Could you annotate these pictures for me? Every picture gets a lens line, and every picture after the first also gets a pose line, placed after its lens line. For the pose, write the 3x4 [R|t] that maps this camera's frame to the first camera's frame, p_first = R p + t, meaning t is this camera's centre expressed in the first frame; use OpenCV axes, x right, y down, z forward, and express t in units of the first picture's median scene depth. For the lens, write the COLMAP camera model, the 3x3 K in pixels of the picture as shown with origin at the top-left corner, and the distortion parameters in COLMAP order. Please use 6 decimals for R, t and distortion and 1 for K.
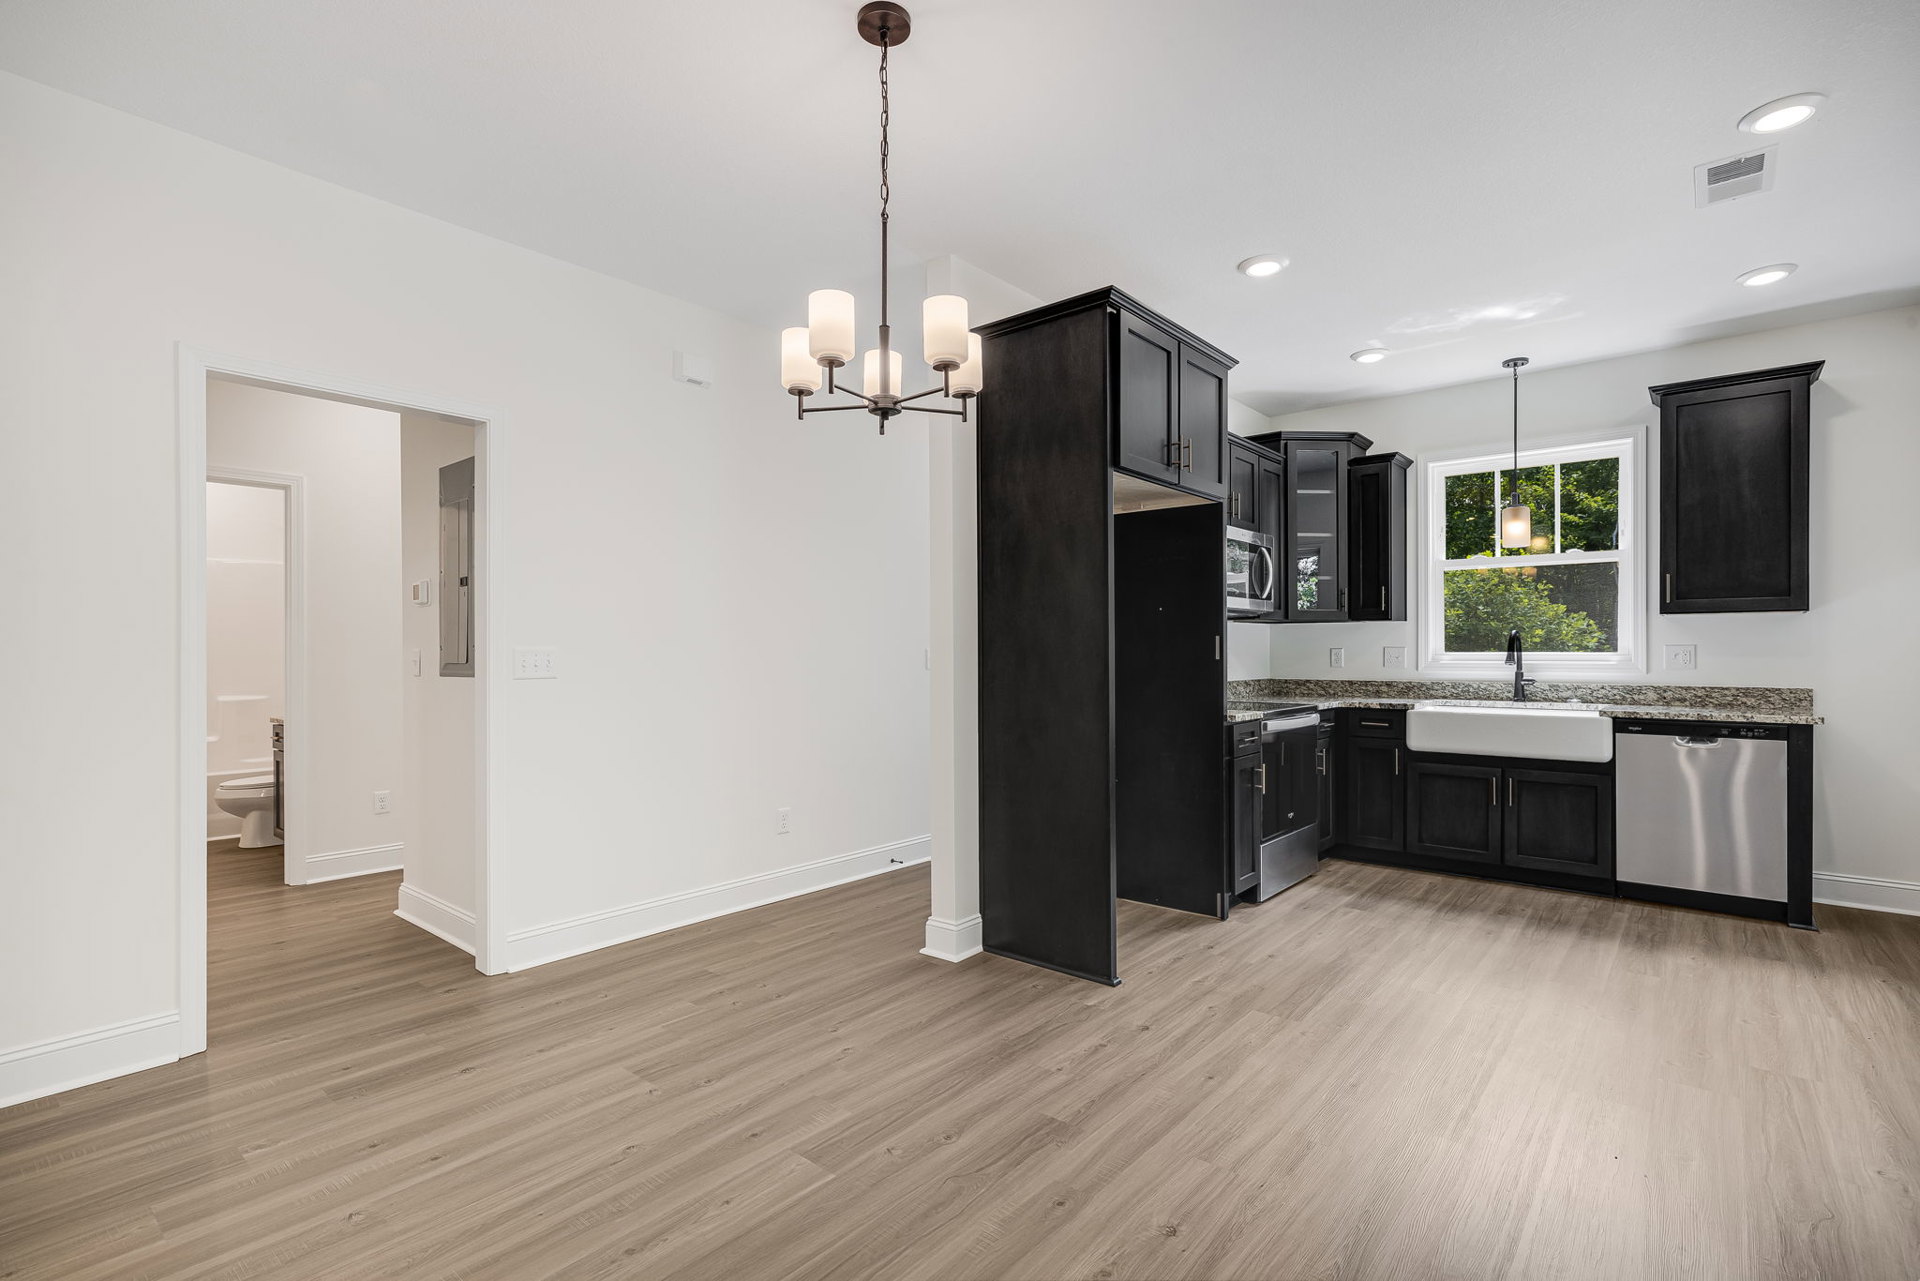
lens RADIAL K [[894.9, 0, 969.3], [0, 894.9, 653.5], [0, 0, 1]] dist [0.002449, 0.001209]
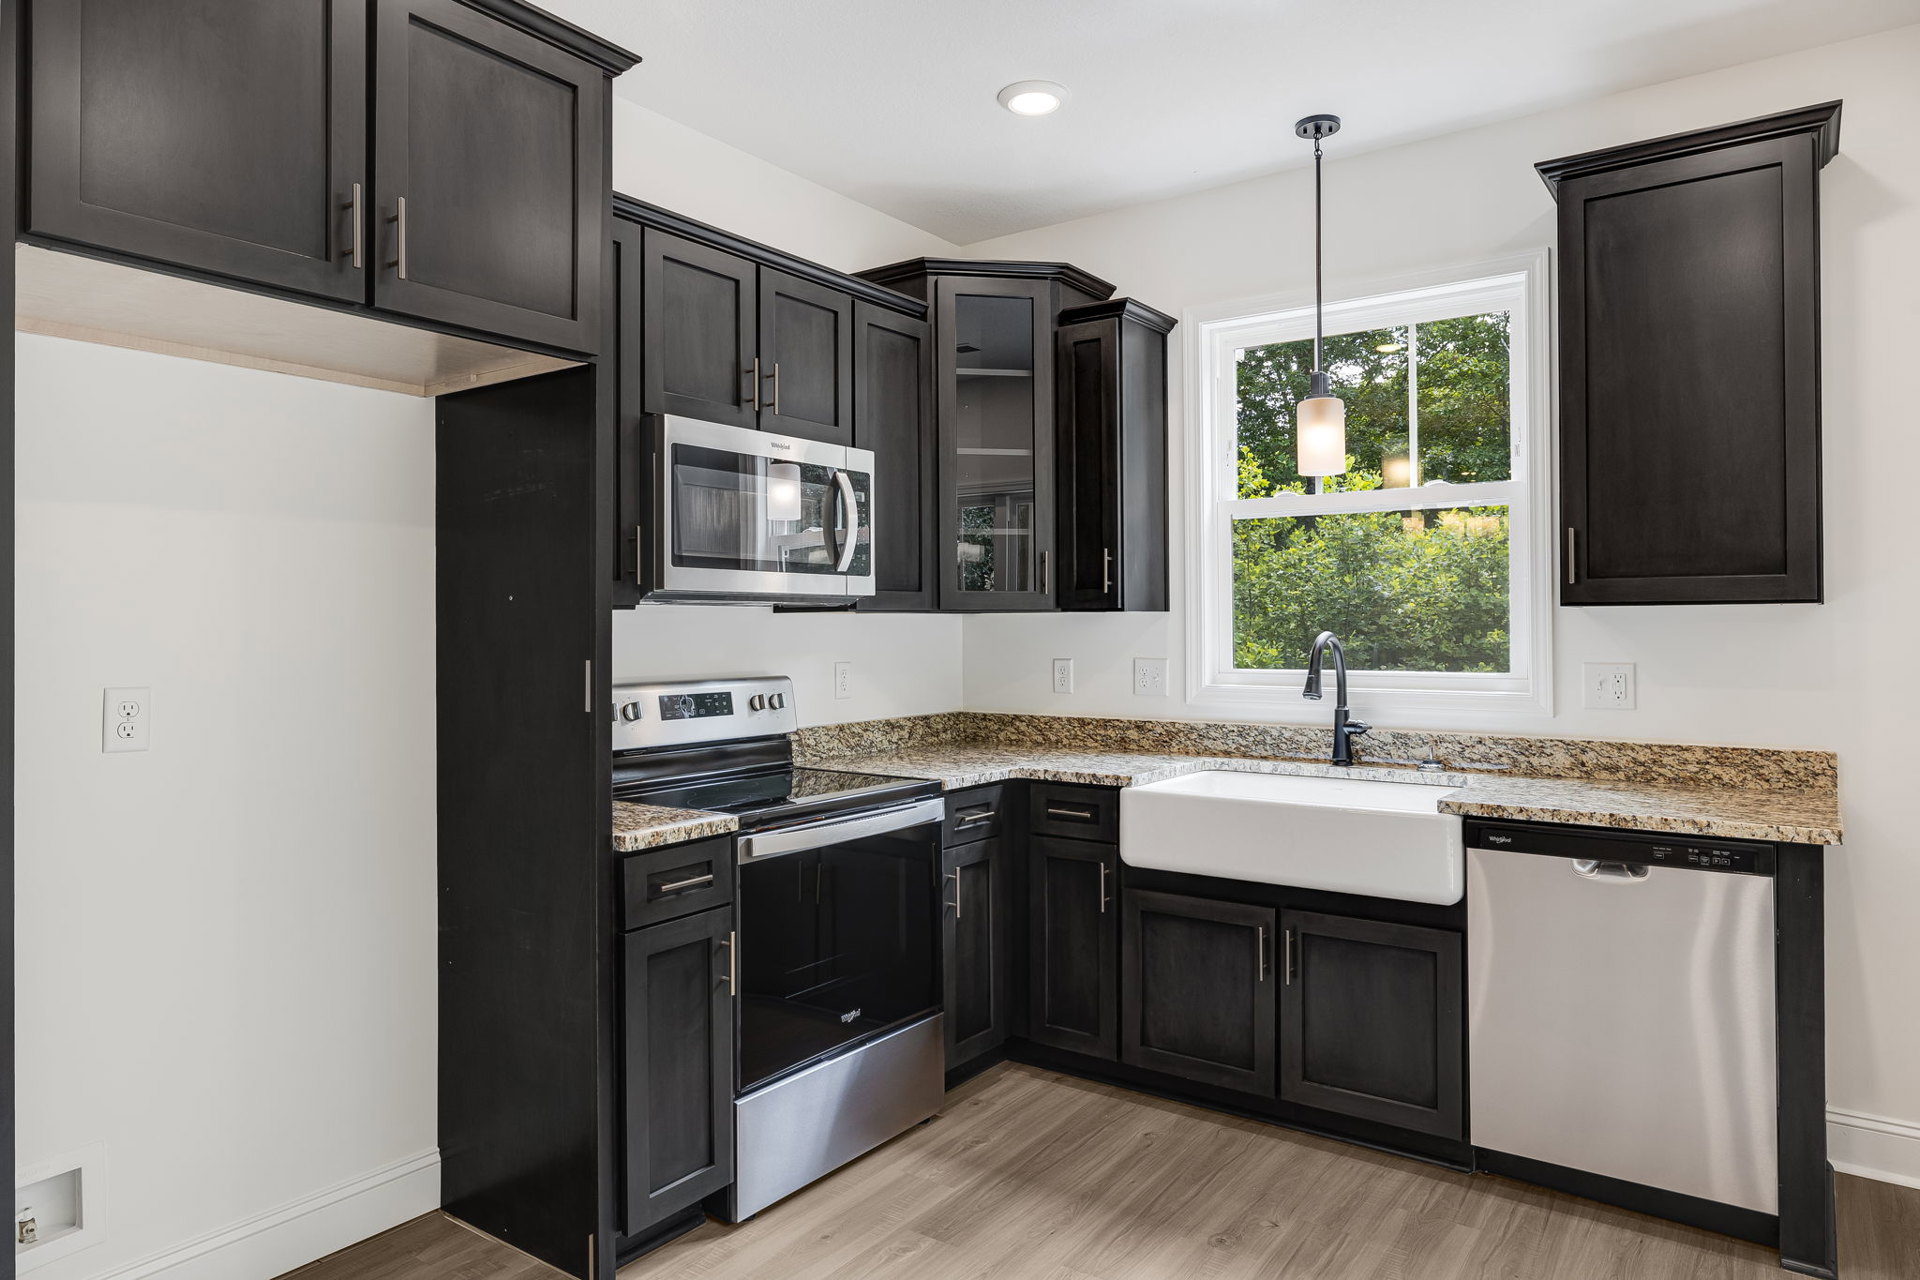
lens RADIAL K [[1182.9, 0, 965.9], [0, 1182.9, 614.0], [0, 0, 1]] dist [-0.004465, -0.000511]
pose [[0.996994, -0.001289, 0.077463, 0.394931], [0.002300, 0.999913, -0.012968, -0.032490], [-0.077439, 0.013107, 0.996911, 0.368868]]
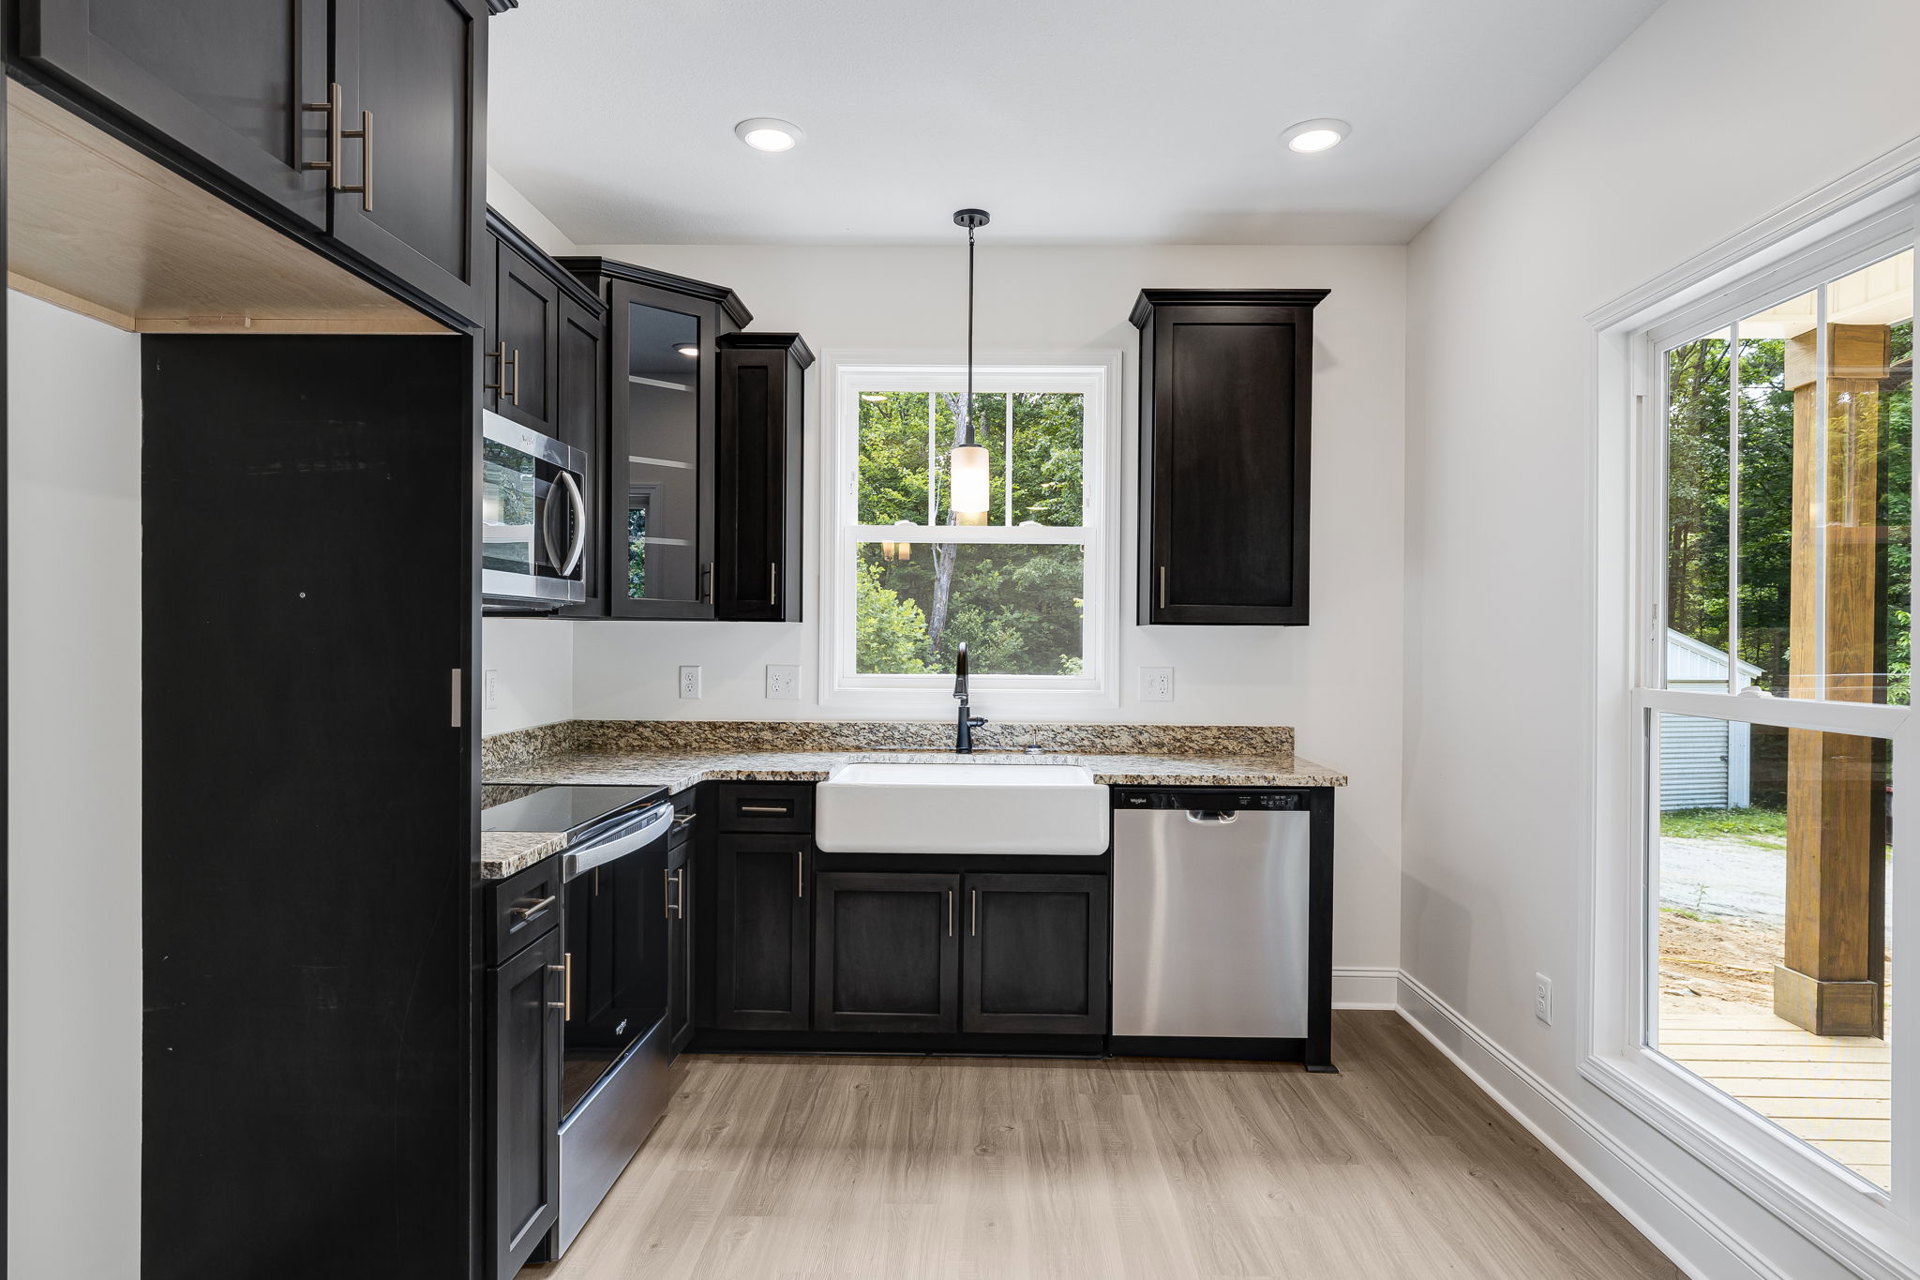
lens RADIAL K [[1115.6, 0, 968.0], [0, 1115.6, 643.5], [0, 0, 1]] dist [-0.001443, -0.000053]
pose [[0.780489, 0.004382, 0.625155, 0.135771], [-0.008405, 0.999959, 0.003485, -0.032432], [-0.625114, -0.007975, 0.780493, 0.439689]]
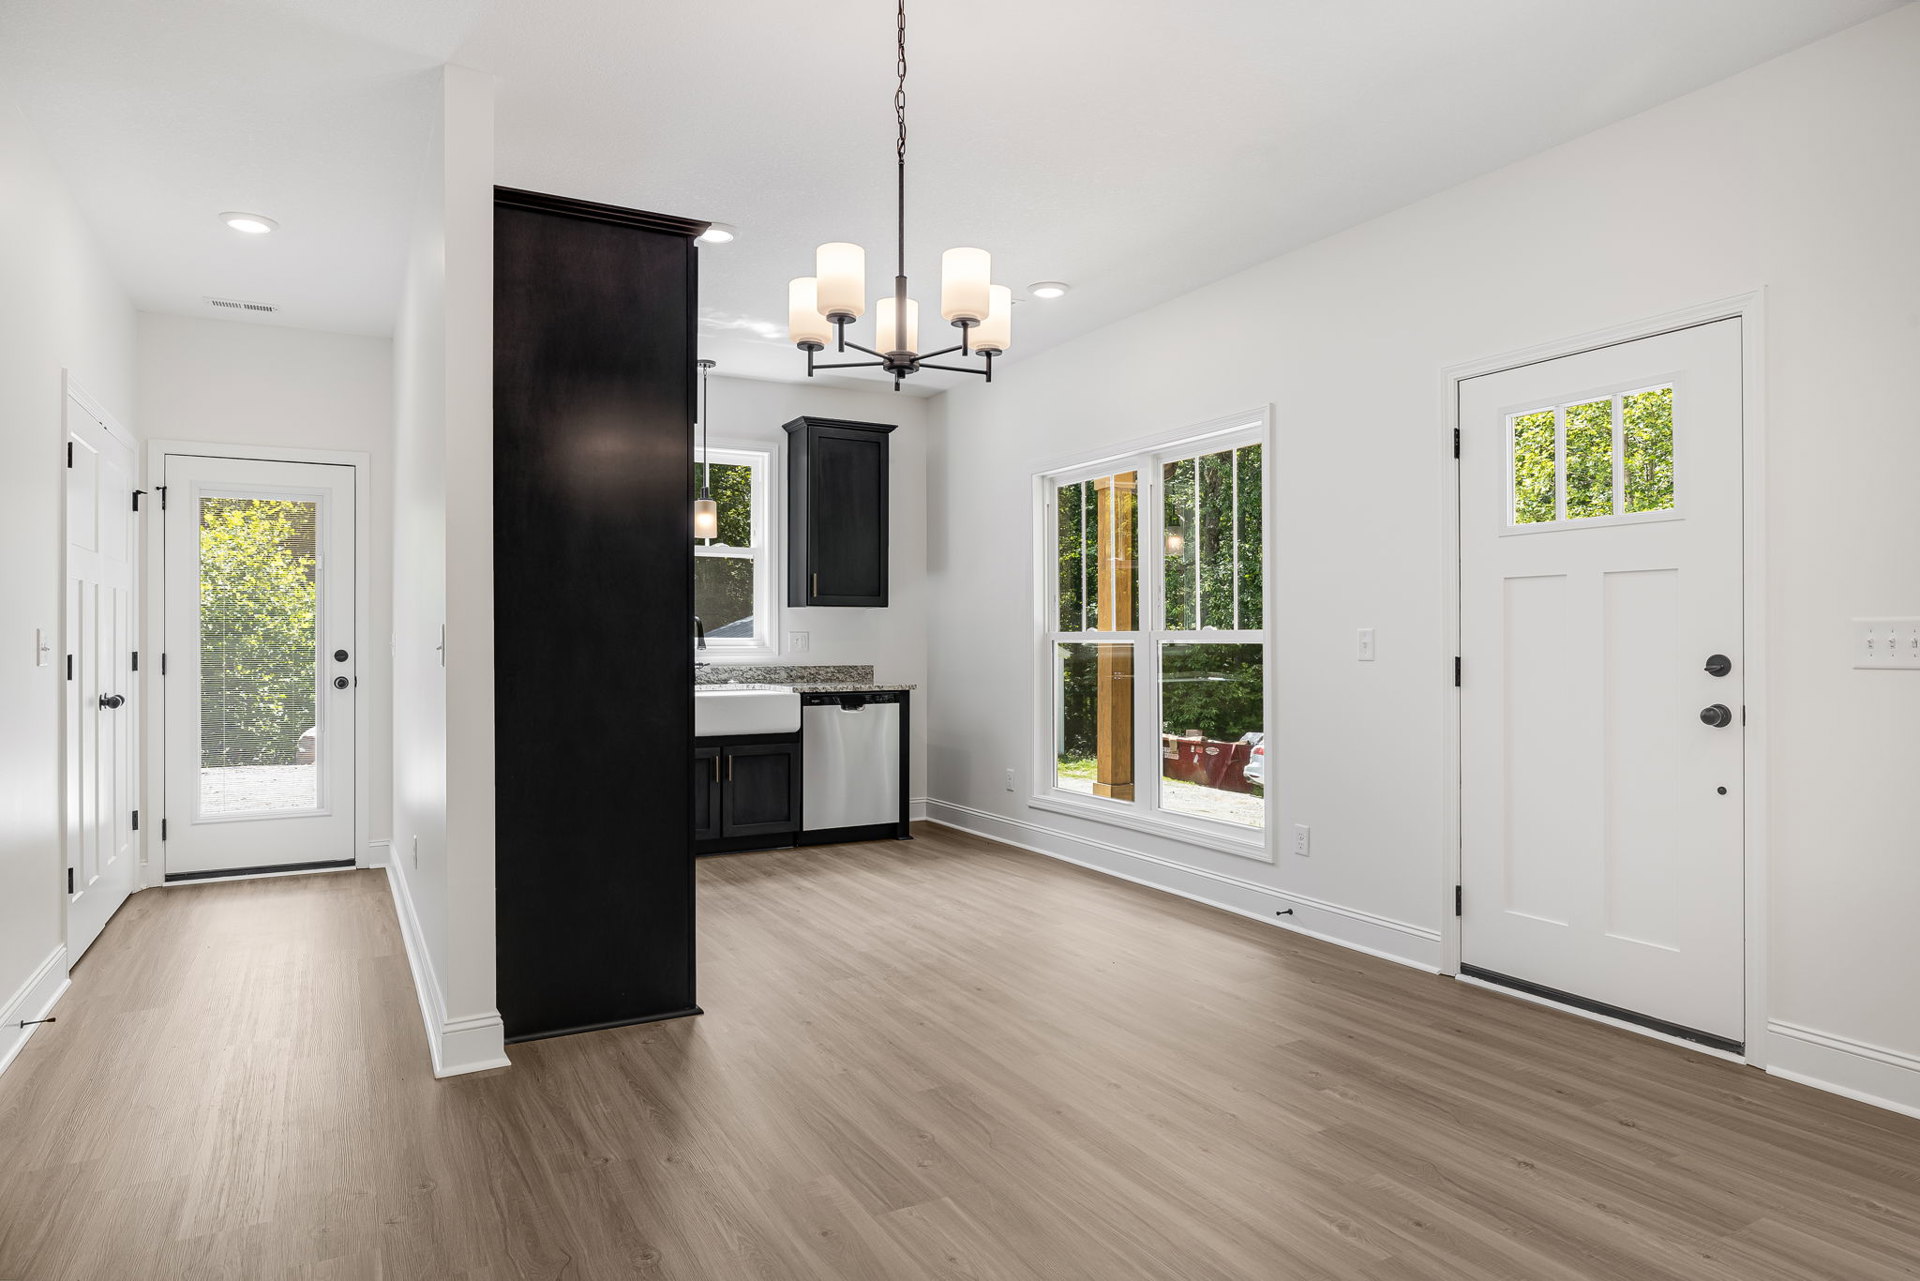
lens RADIAL K [[1137.3, 0, 957.6], [0, 1137.3, 633.0], [0, 0, 1]] dist [-0.003803, 0.000676]
pose [[0.361794, 0.005588, 0.932241, -0.601495], [0.001038, 0.999979, -0.006397, 0.002444], [-0.932258, 0.003282, 0.361780, 0.269760]]
